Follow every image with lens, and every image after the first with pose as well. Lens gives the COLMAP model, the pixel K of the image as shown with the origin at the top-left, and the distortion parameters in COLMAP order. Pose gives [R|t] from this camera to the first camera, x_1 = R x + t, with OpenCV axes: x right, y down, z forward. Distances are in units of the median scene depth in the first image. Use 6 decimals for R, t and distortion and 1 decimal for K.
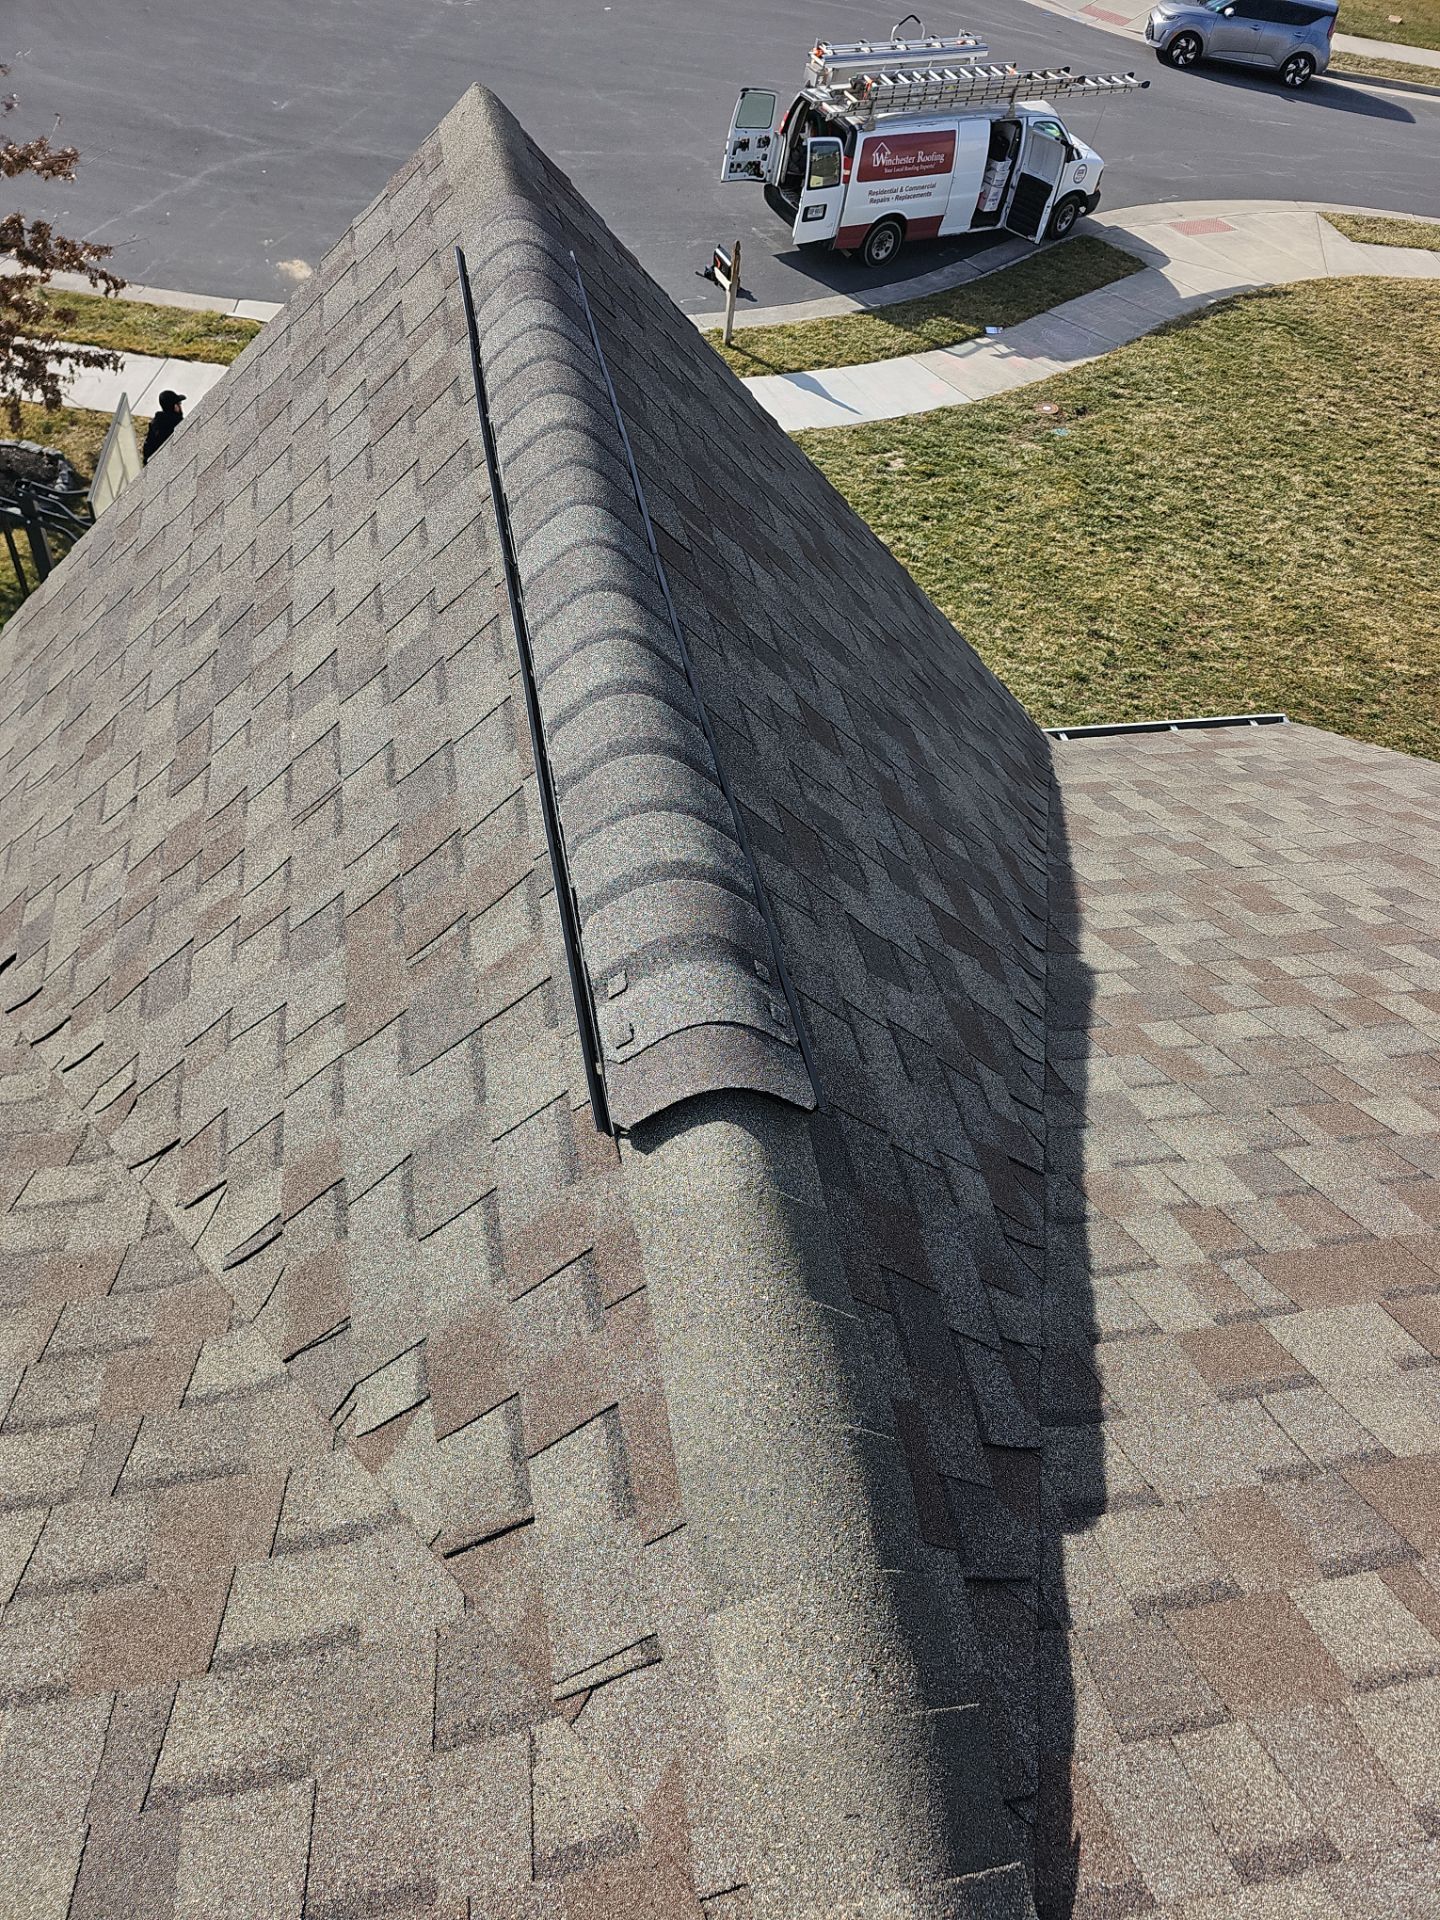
lens RADIAL K [[1284.2, 0, 727.2], [0, 1284.2, 960.3], [0, 0, 1]] dist [0.043255, -0.031504]
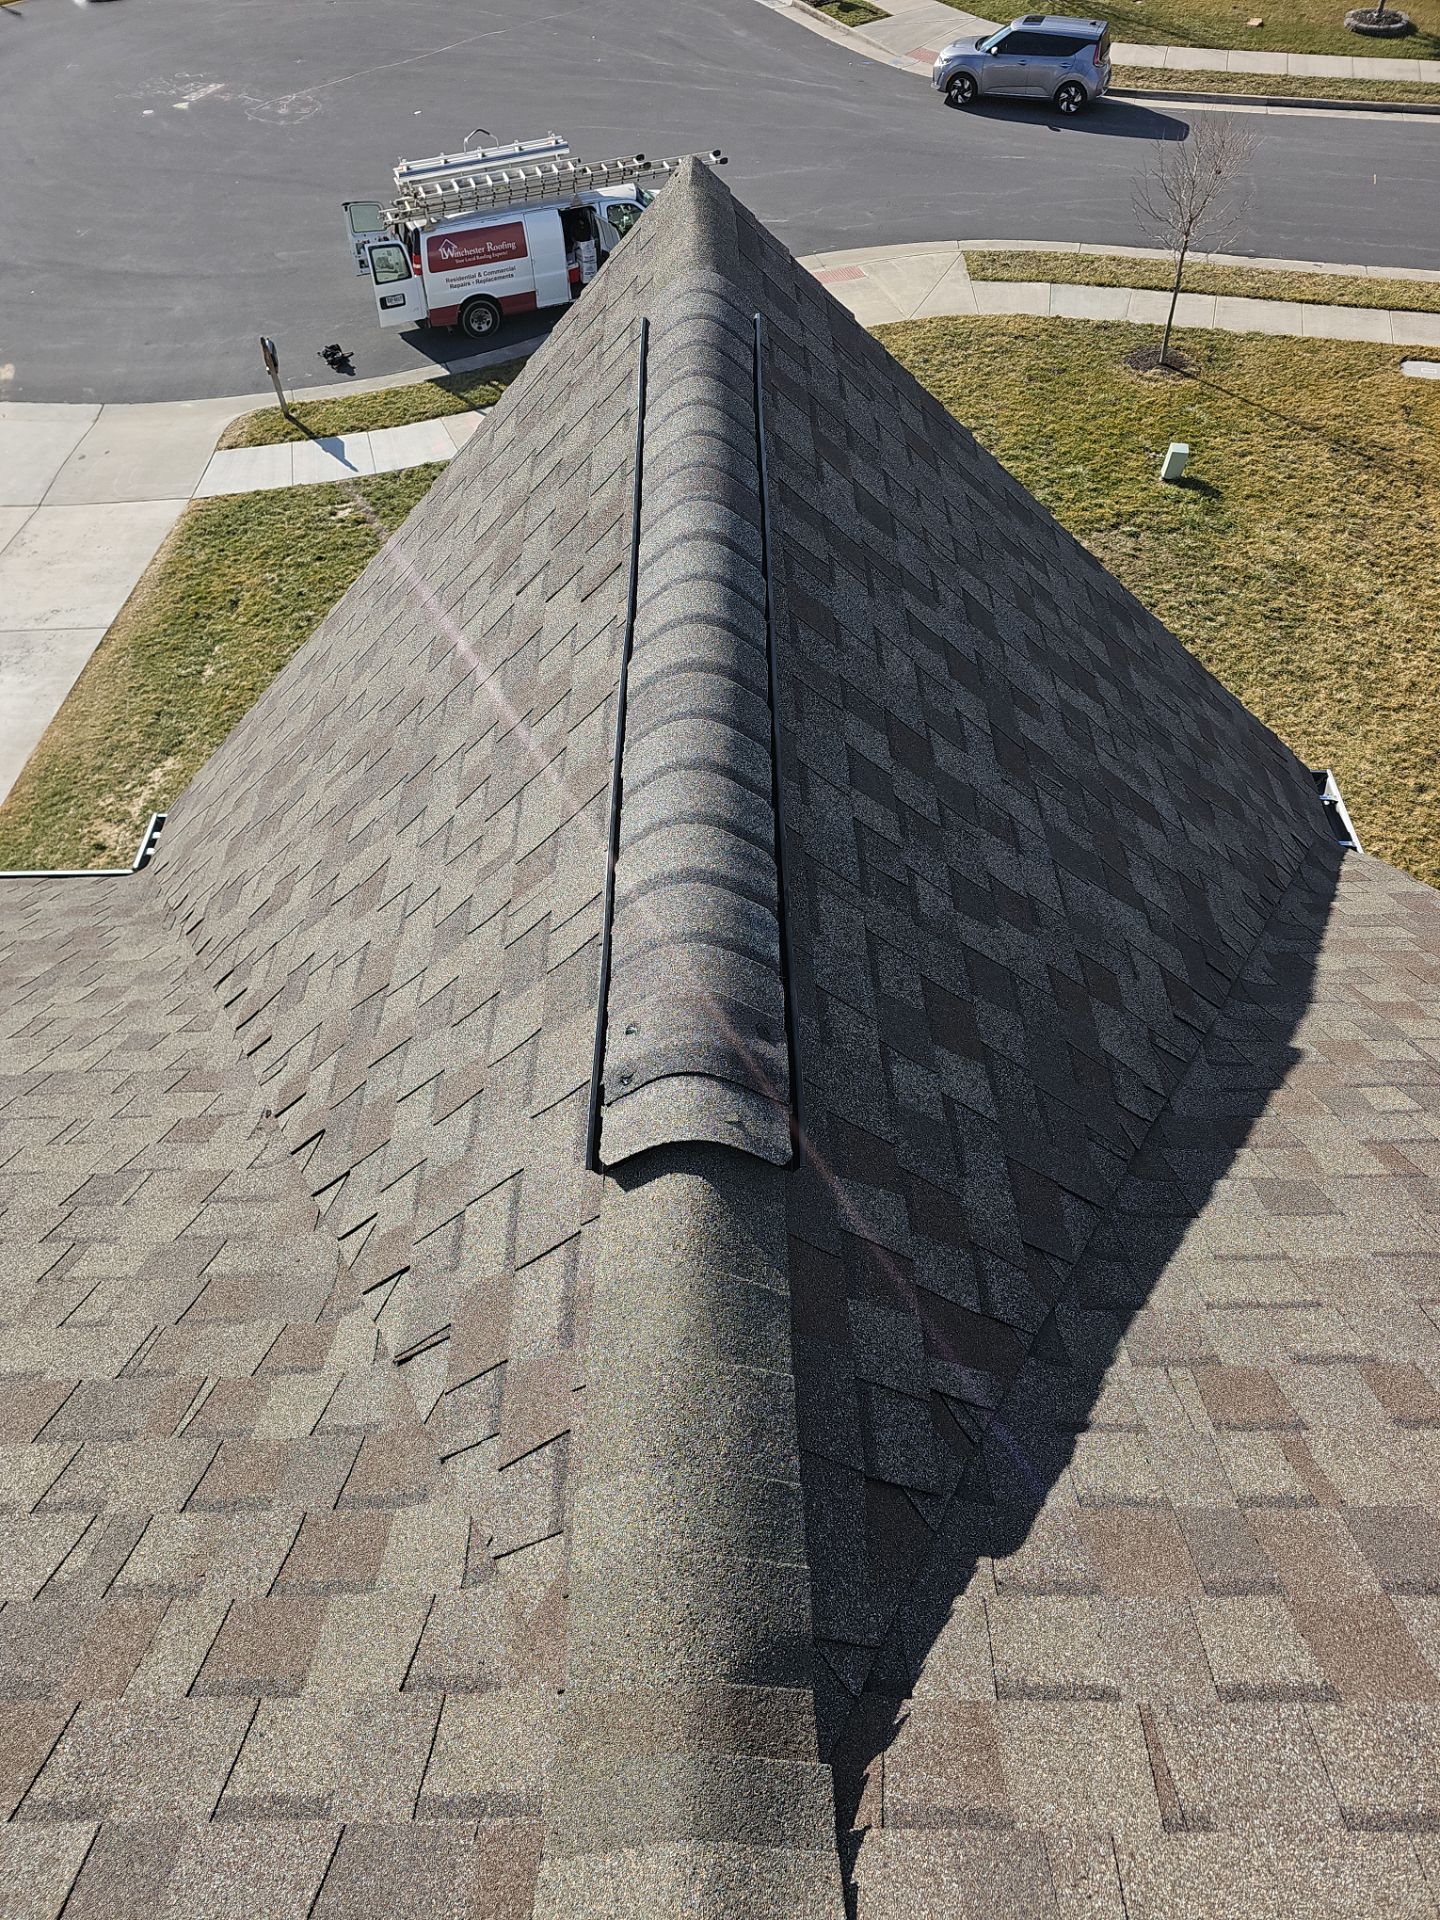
lens RADIAL K [[1284.2, 0, 727.2], [0, 1284.2, 960.3], [0, 0, 1]] dist [0.043255, -0.031504]
pose [[0.971257, 0.053547, -0.231931, 0.642077], [-0.053095, 0.998556, 0.008192, 0.011105], [0.232034, 0.004358, 0.972698, -0.096468]]
